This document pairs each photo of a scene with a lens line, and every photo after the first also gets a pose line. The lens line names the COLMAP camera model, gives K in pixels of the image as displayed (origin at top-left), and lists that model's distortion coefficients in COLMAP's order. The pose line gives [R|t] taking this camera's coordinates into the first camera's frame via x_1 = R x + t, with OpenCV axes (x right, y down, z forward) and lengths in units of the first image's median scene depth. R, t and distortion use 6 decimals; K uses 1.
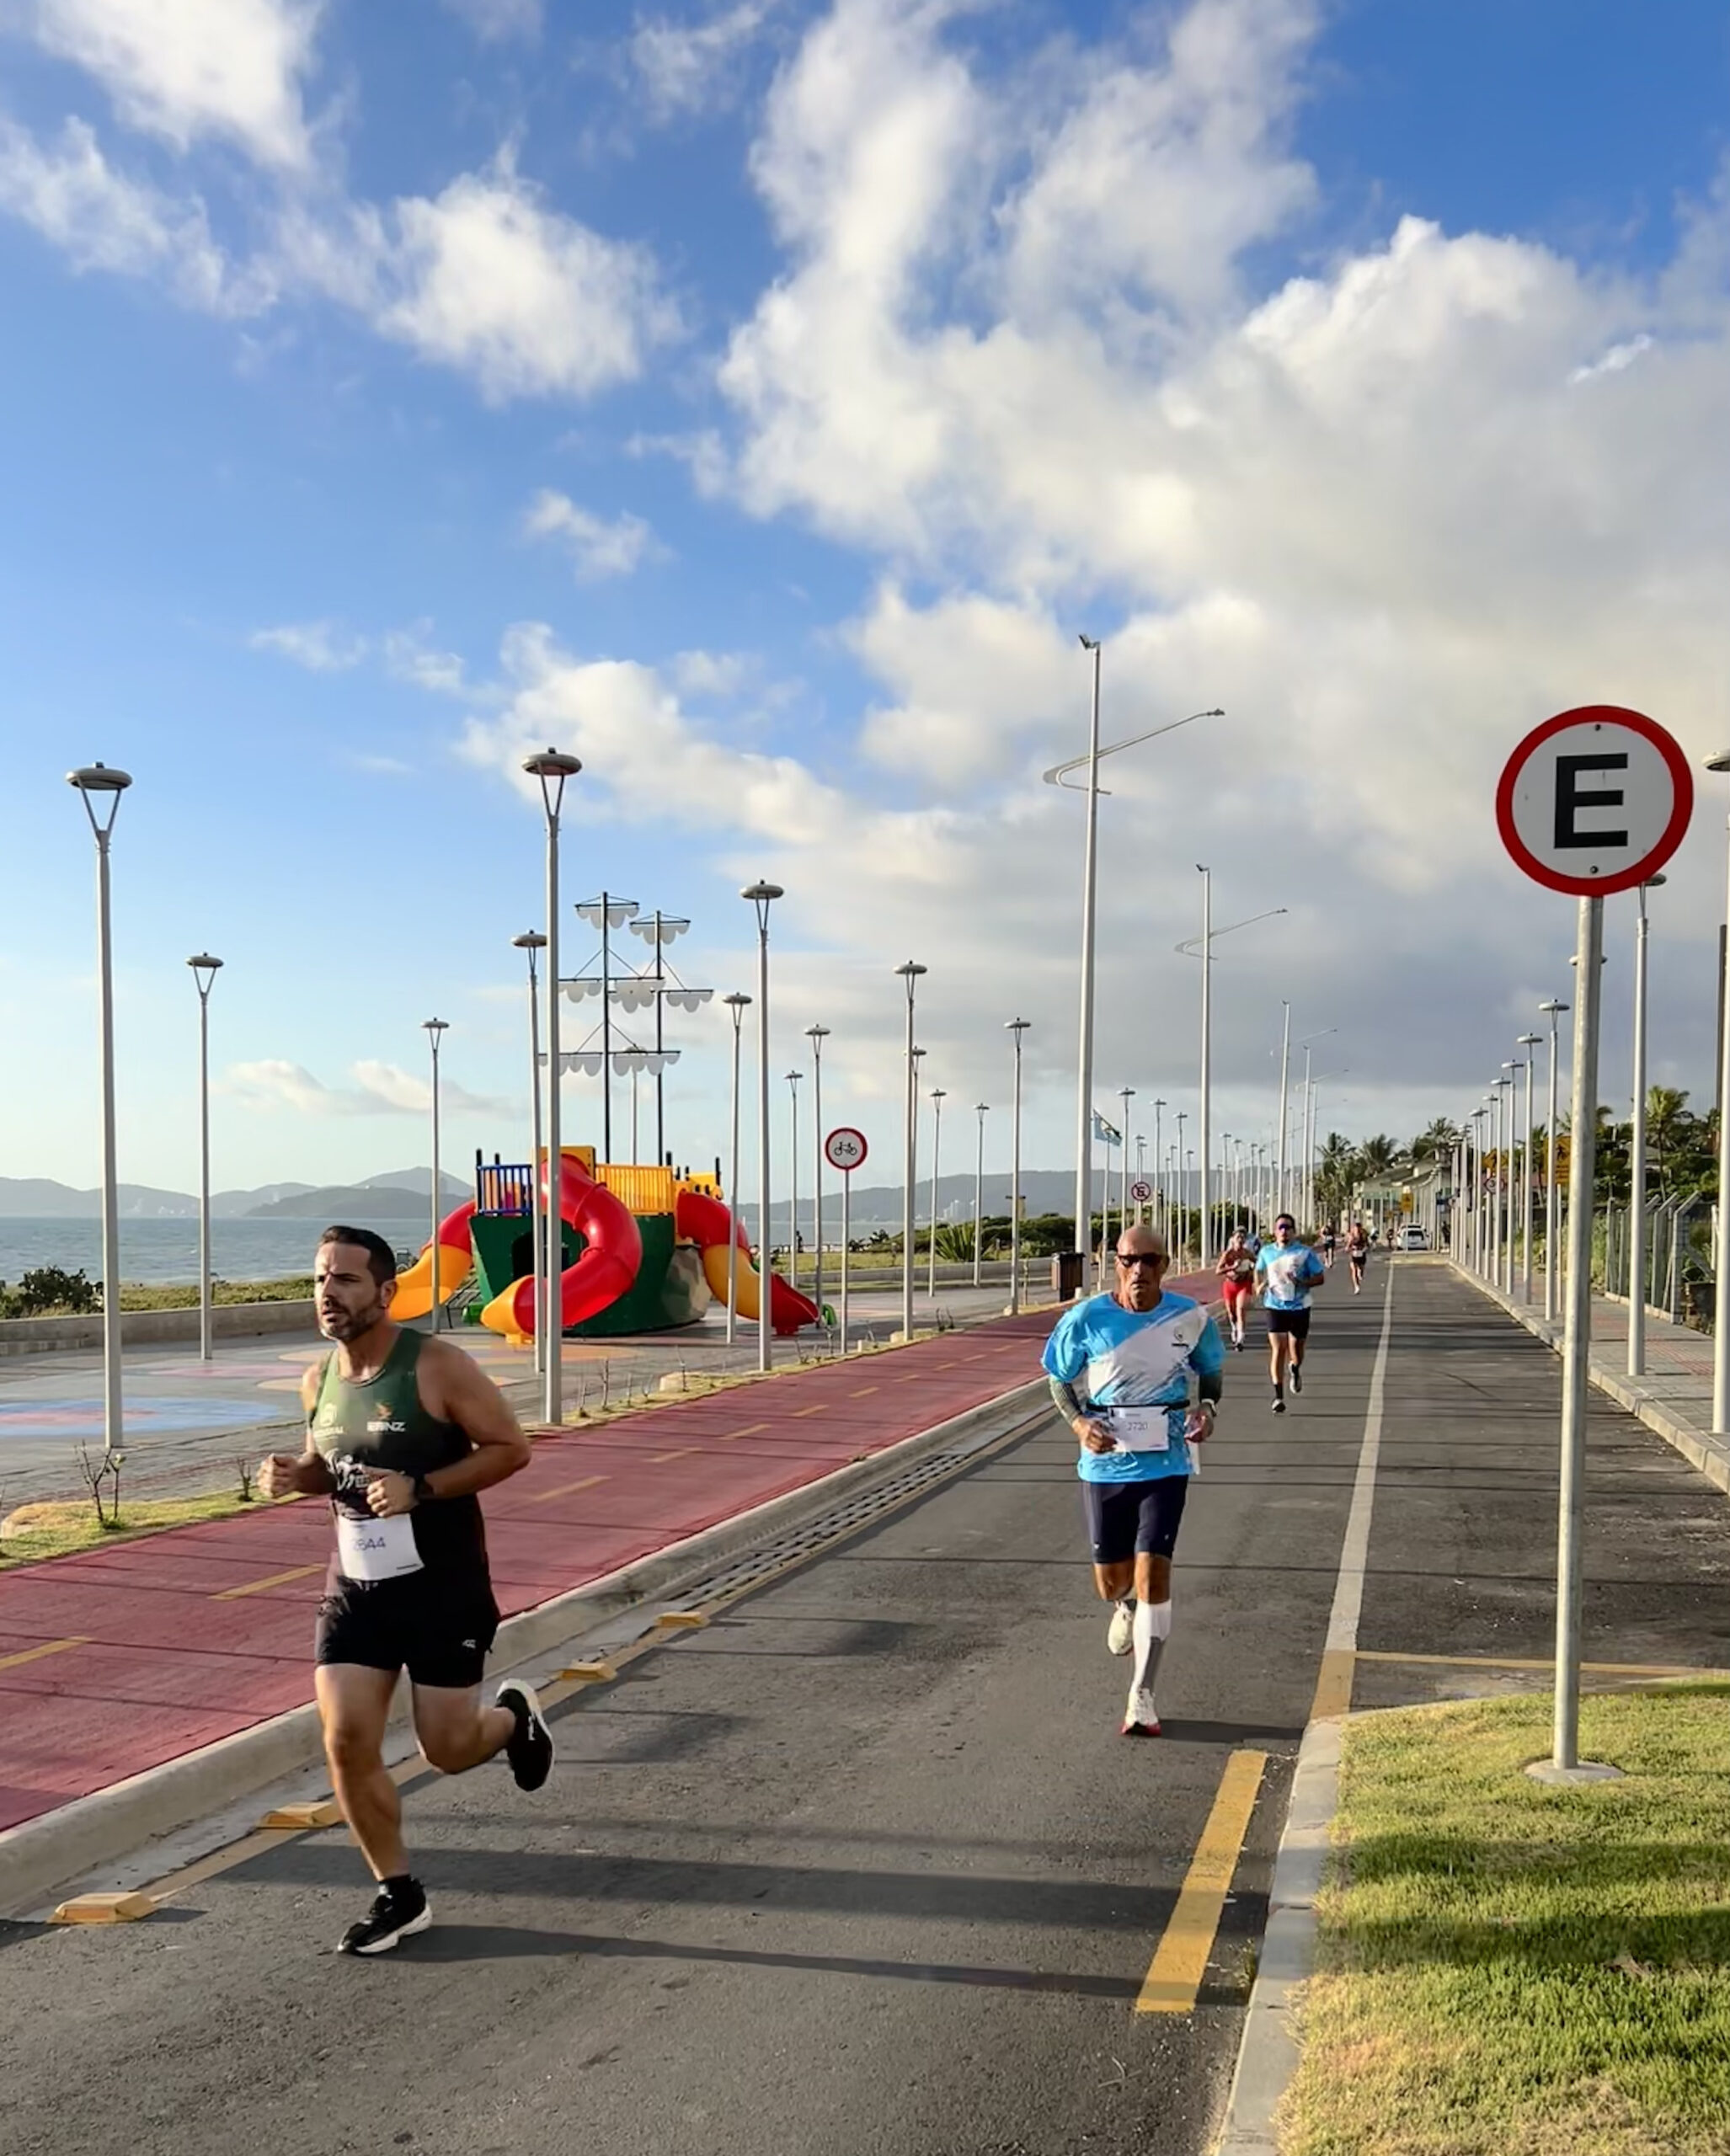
lens RADIAL K [[2149.2, 0, 951.9], [0, 2149.2, 1294.5], [0, 0, 1]] dist [0.156640, -0.408245]
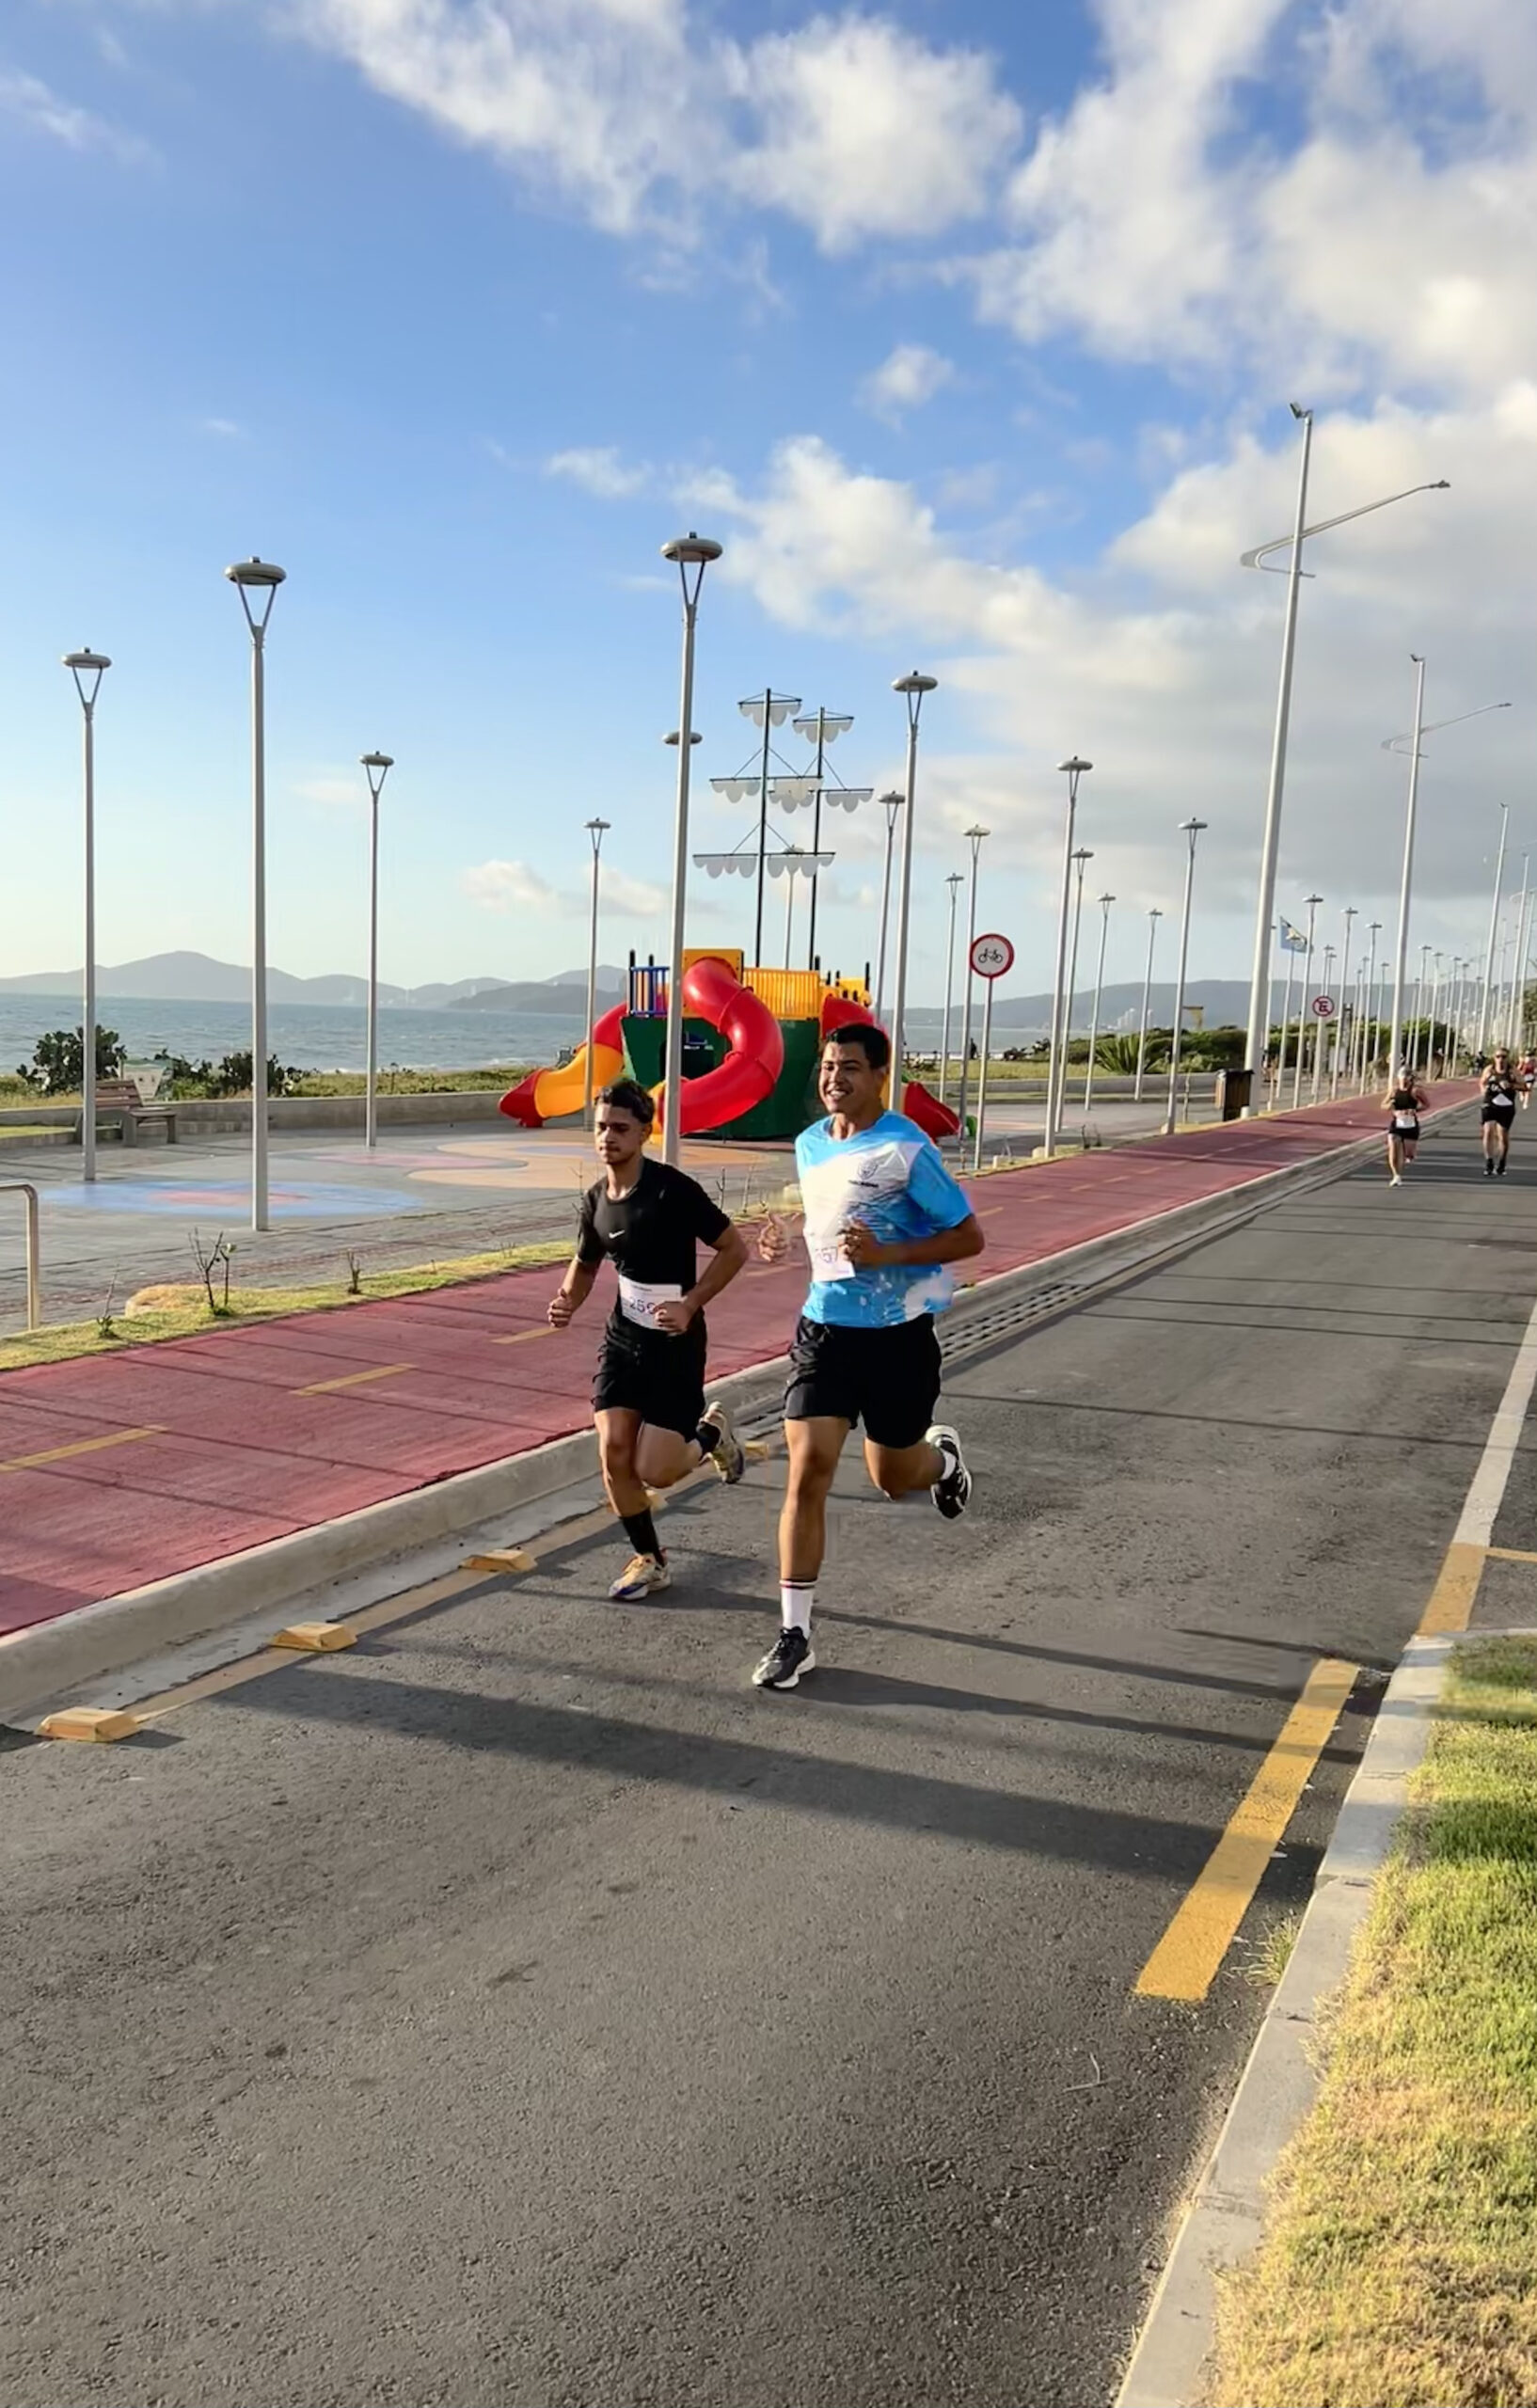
lens RADIAL K [[2077.4, 0, 651.8], [0, 2077.4, 1271.4], [0, 0, 1]] dist [0.103318, -0.235741]
pose [[0.973525, 0.056264, -0.221548, 0.039859], [-0.037189, 0.995306, 0.089353, -0.011505], [0.225535, -0.078748, 0.971047, 0.106784]]
